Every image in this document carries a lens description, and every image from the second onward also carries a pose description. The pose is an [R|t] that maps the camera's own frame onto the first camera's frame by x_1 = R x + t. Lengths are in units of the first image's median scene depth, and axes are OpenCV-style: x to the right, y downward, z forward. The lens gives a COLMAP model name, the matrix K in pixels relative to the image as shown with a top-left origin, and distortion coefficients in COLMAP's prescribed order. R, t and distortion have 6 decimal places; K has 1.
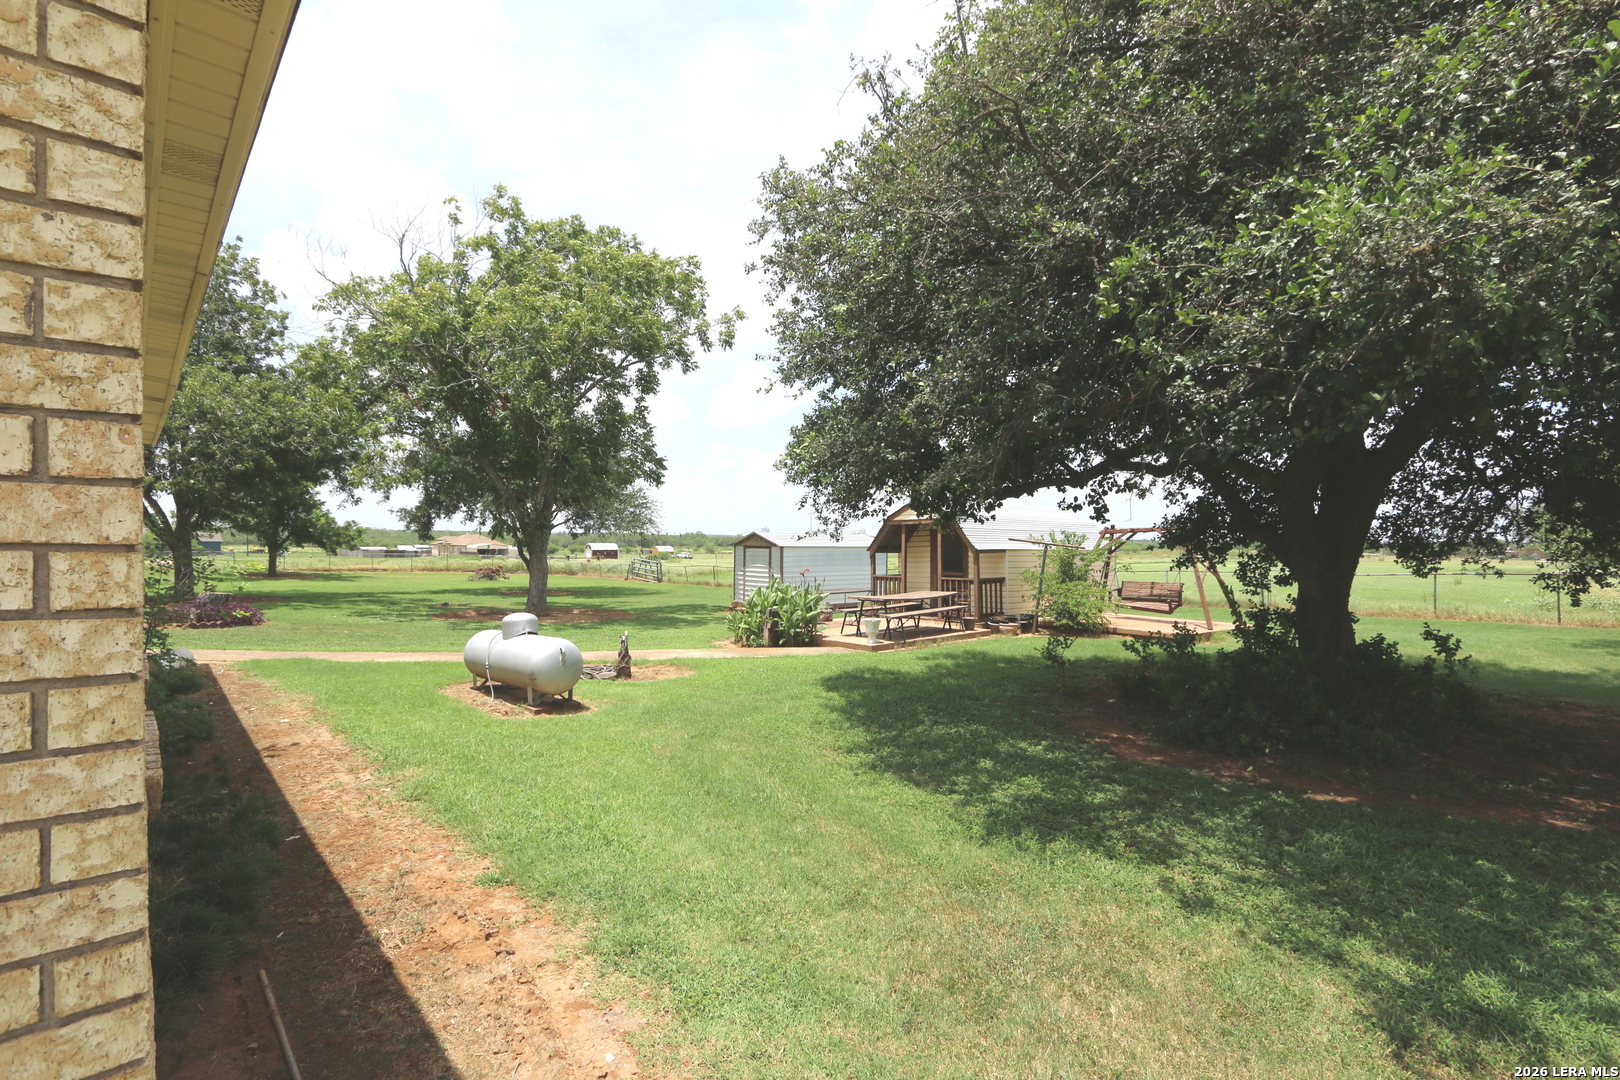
lens RADIAL K [[737.0, 0, 807.3], [0, 737.0, 543.2], [0, 0, 1]] dist [-0.018848, -0.000596]
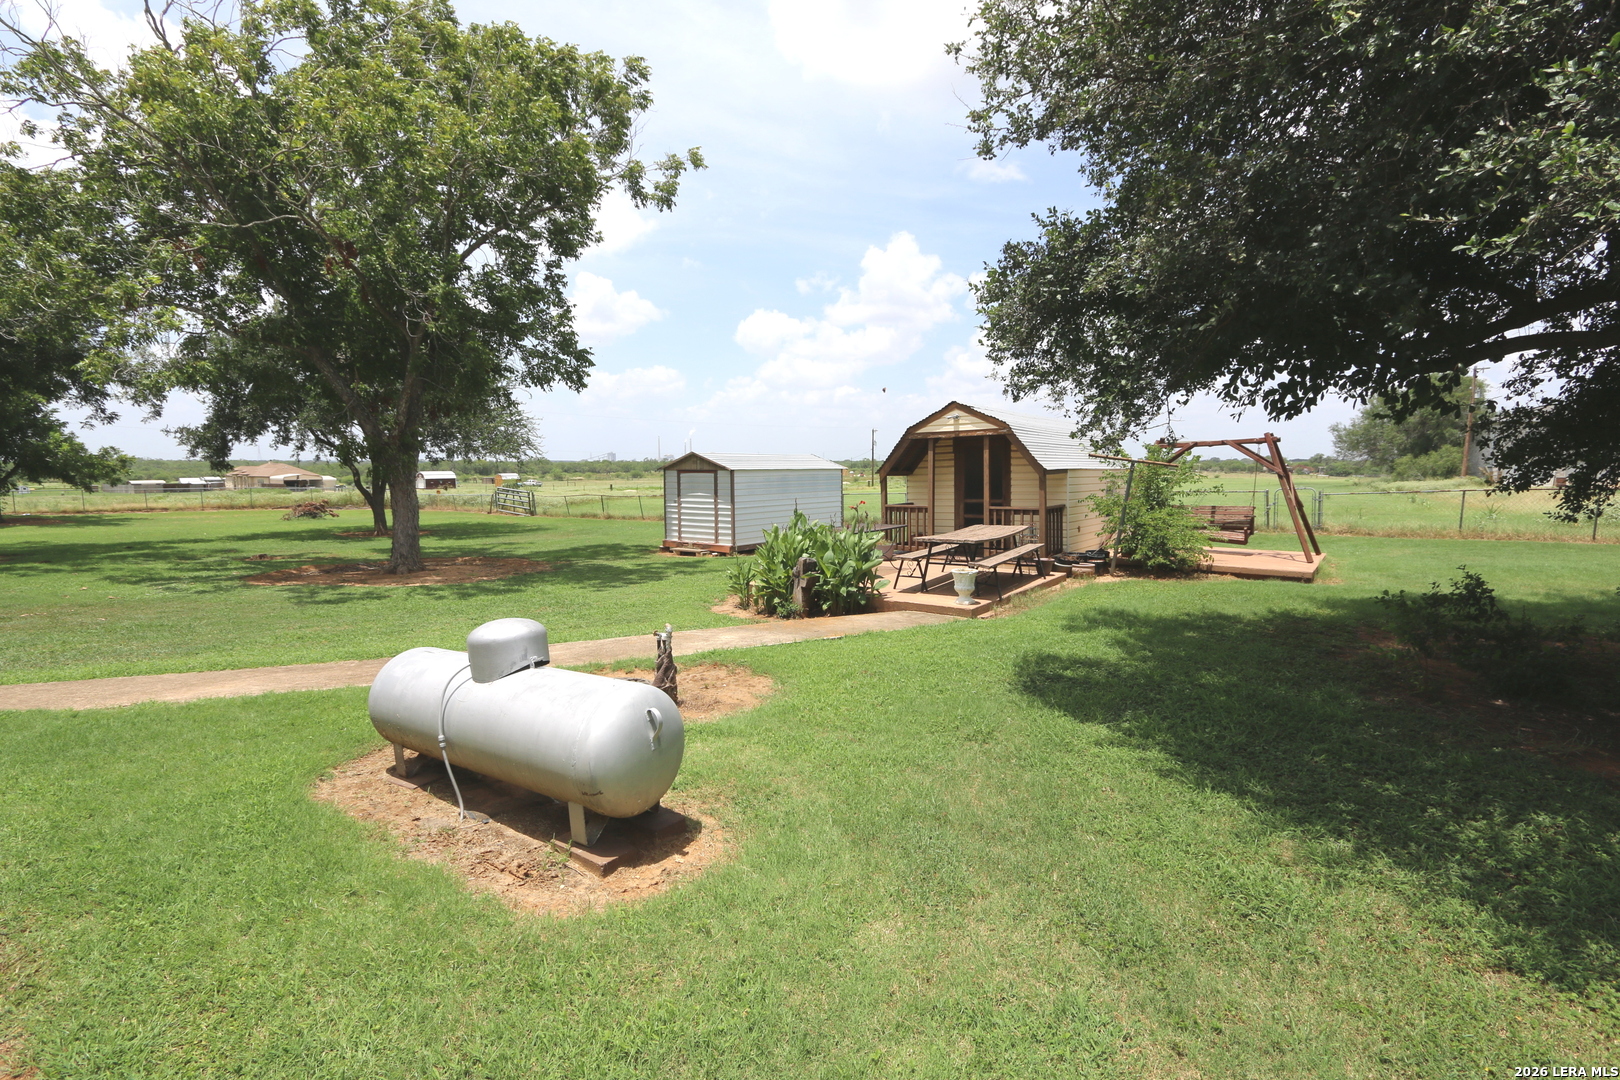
lens RADIAL K [[737.0, 0, 812.9], [0, 737.0, 540.1], [0, 0, 1]] dist [-0.018848, -0.000596]
pose [[0.978737, -0.033624, 0.202344, -0.089403], [0.013453, 0.994871, 0.100249, 0.000569], [-0.204677, -0.095396, 0.974170, 0.157249]]
